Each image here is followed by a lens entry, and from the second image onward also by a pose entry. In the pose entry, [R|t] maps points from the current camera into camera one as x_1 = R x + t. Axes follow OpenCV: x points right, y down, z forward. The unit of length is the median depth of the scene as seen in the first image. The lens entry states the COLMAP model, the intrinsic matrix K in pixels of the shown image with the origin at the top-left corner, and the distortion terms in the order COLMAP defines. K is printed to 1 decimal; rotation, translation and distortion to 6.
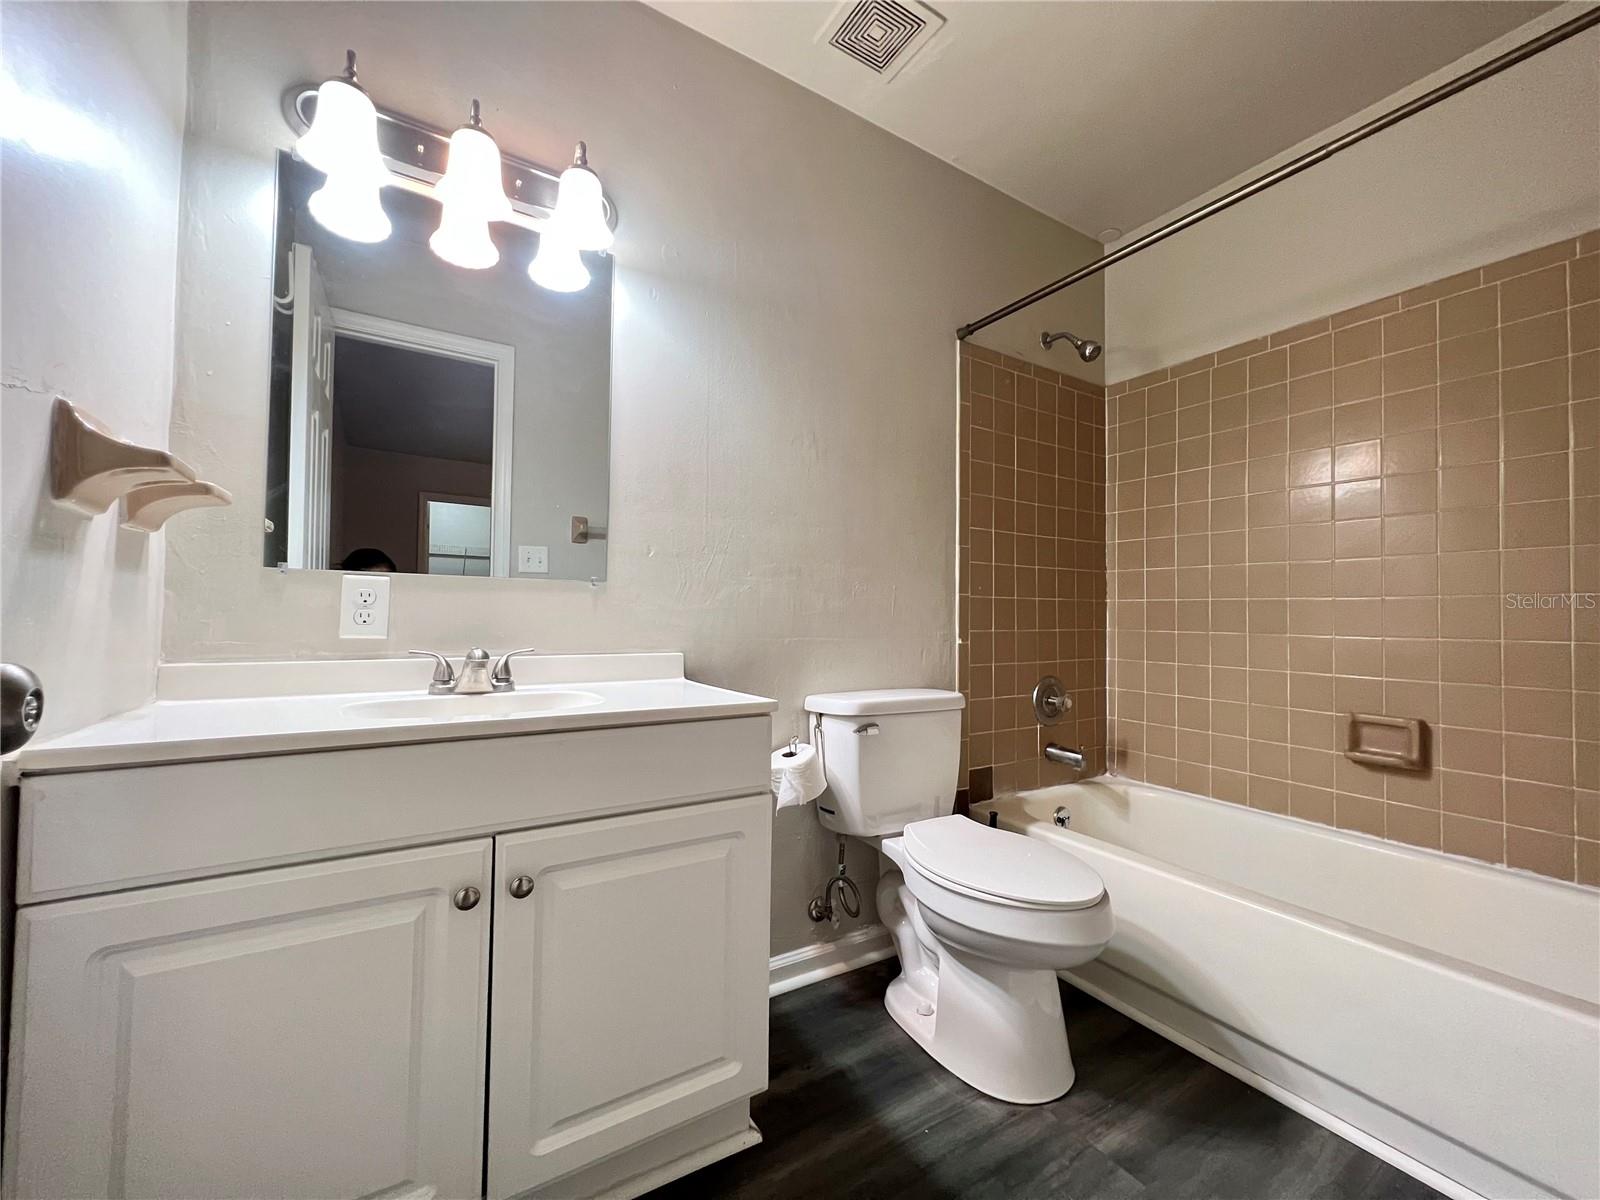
lens RADIAL K [[639.7, 0, 800.0], [0, 639.7, 600.0], [0, 0, 1]] dist [0.001083, -0.000288]
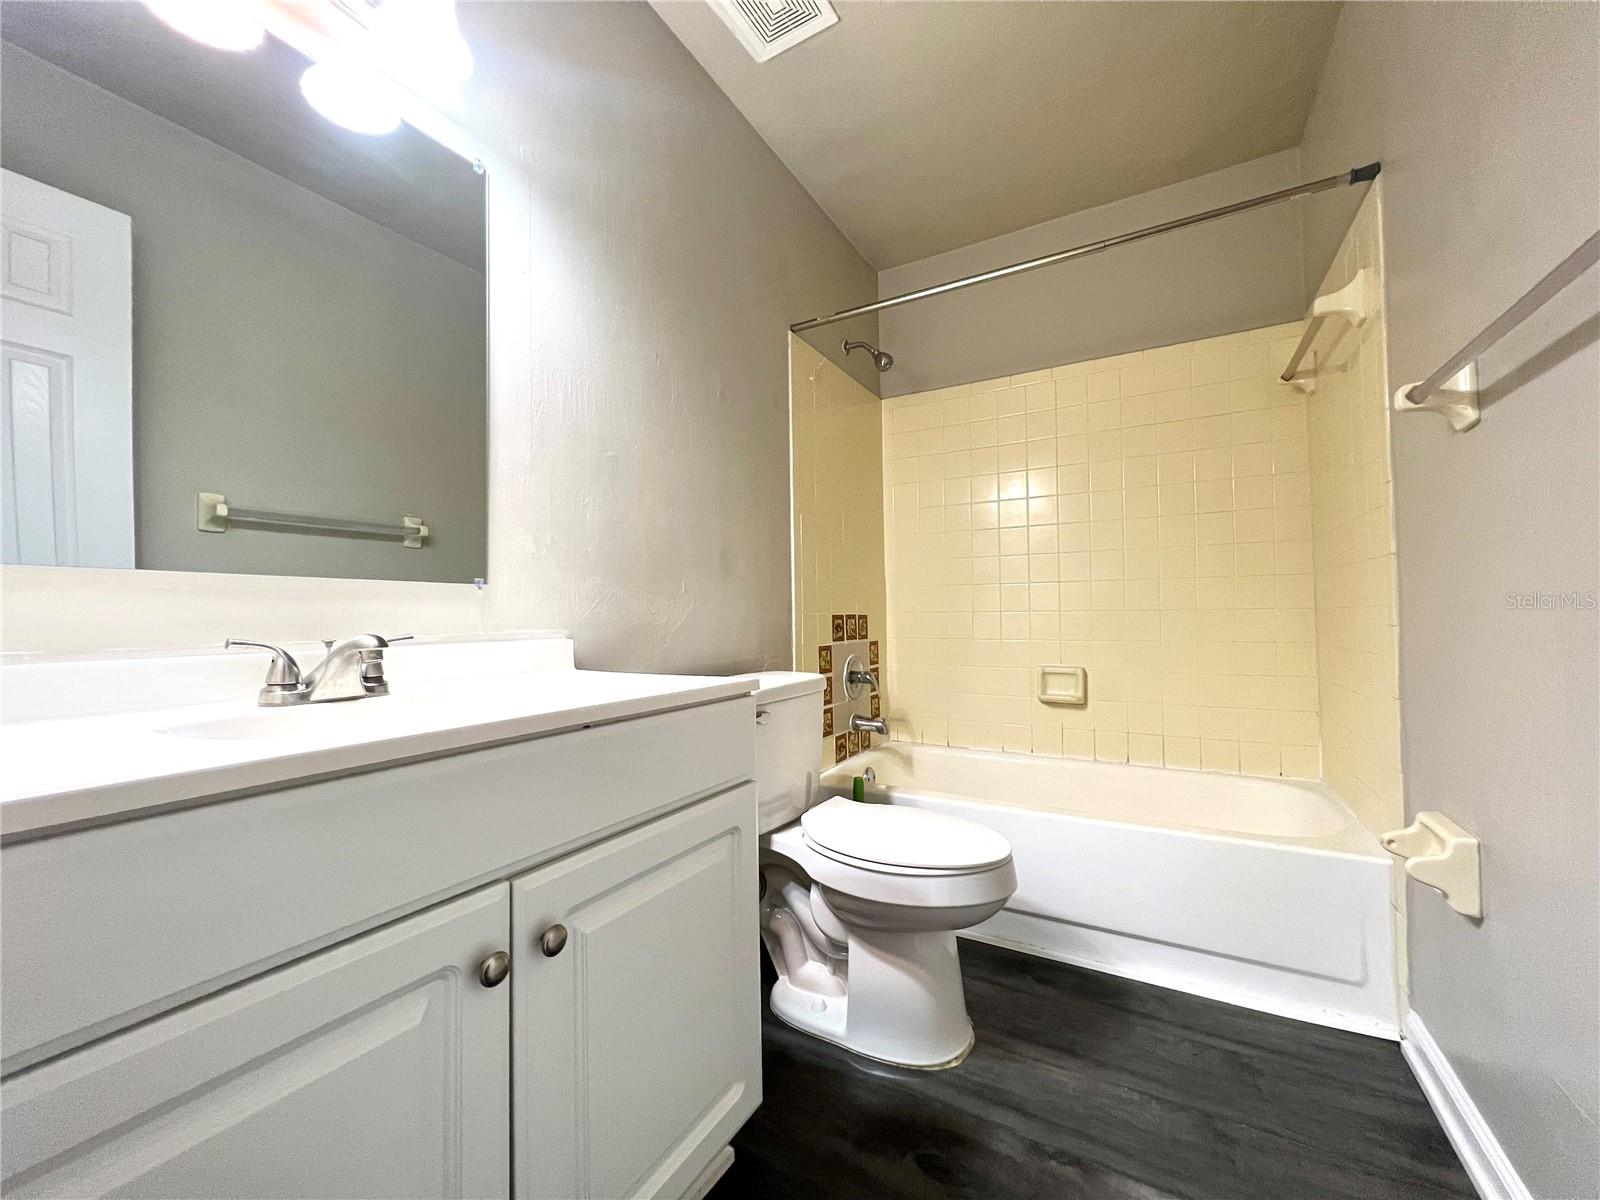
lens RADIAL K [[639.7, 0, 800.0], [0, 639.7, 600.0], [0, 0, 1]] dist [0.001083, -0.000288]
pose [[0.864157, -0.015608, 0.502979, -0.209397], [0.018410, 0.999830, -0.000603, 0.024043], [-0.502885, 0.009781, 0.864298, 0.082087]]
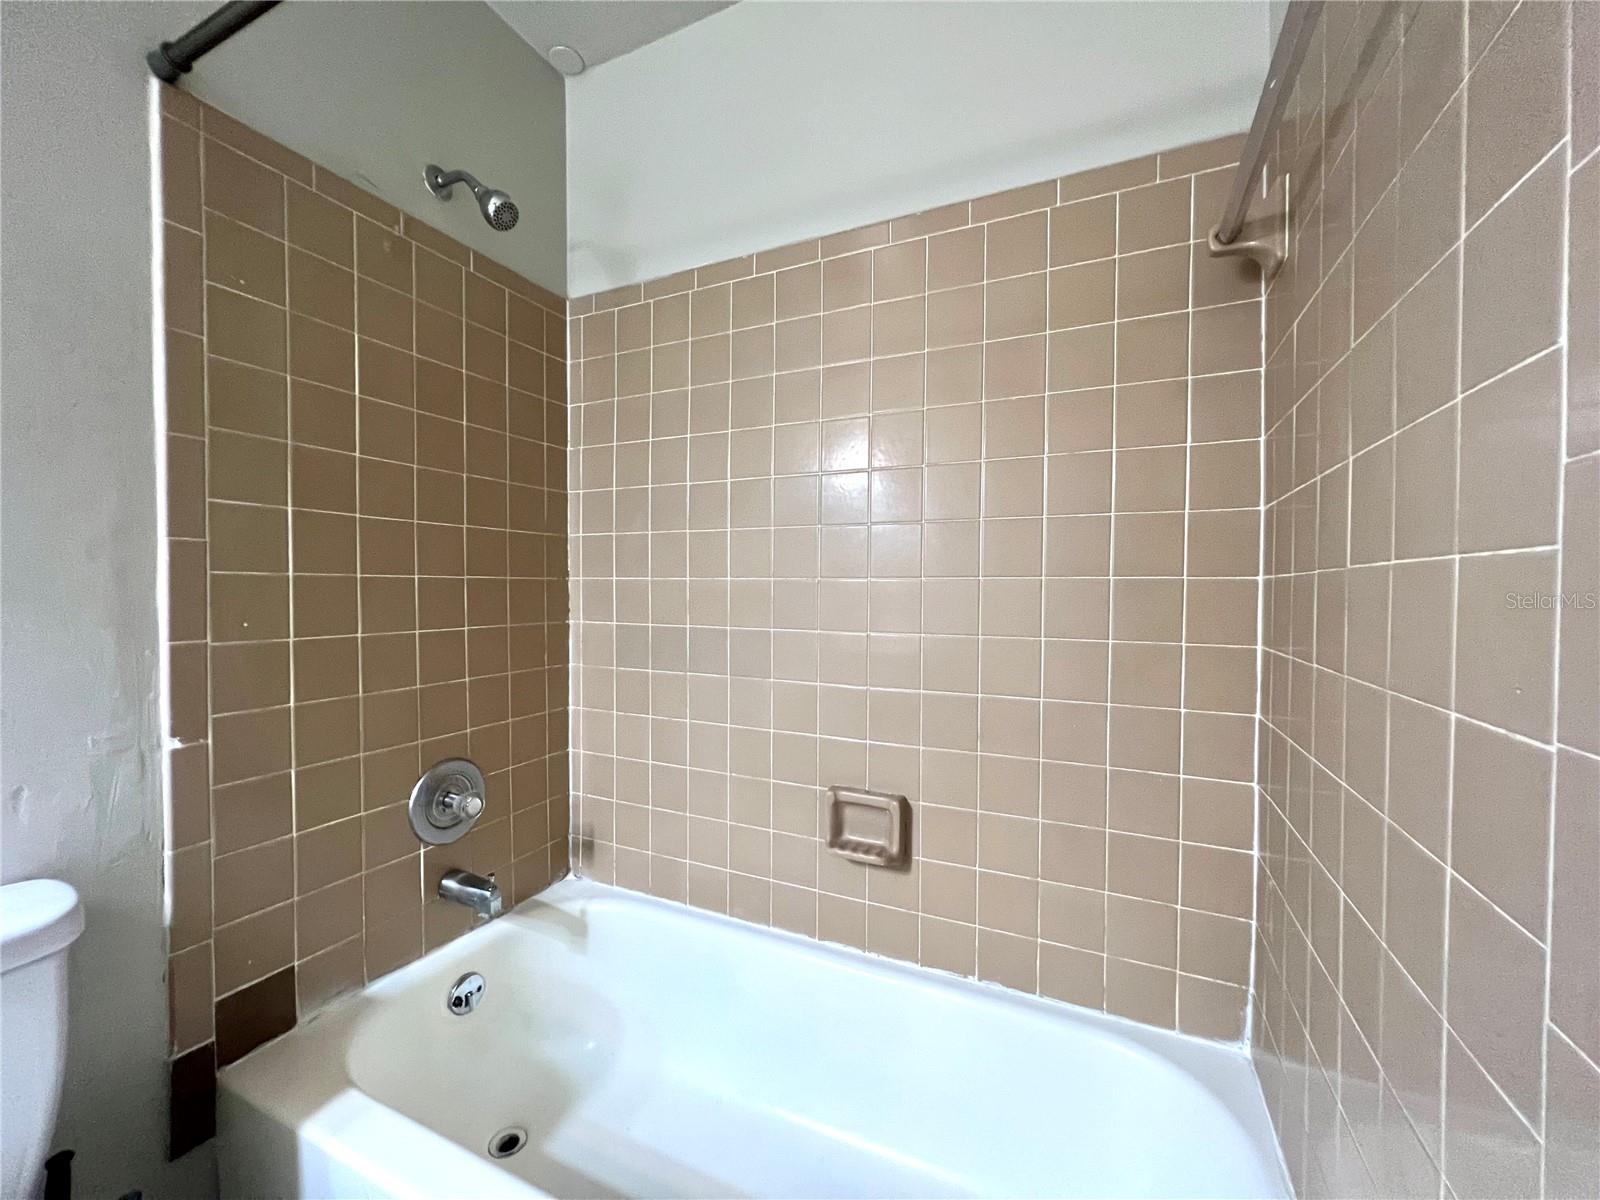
lens RADIAL K [[639.7, 0, 800.0], [0, 639.7, 600.0], [0, 0, 1]] dist [0.001083, -0.000288]
pose [[0.837779, -0.016713, 0.545754, 0.367026], [-0.008408, 0.999018, 0.043501, -0.062170], [-0.545945, -0.041033, 0.836815, 0.353225]]
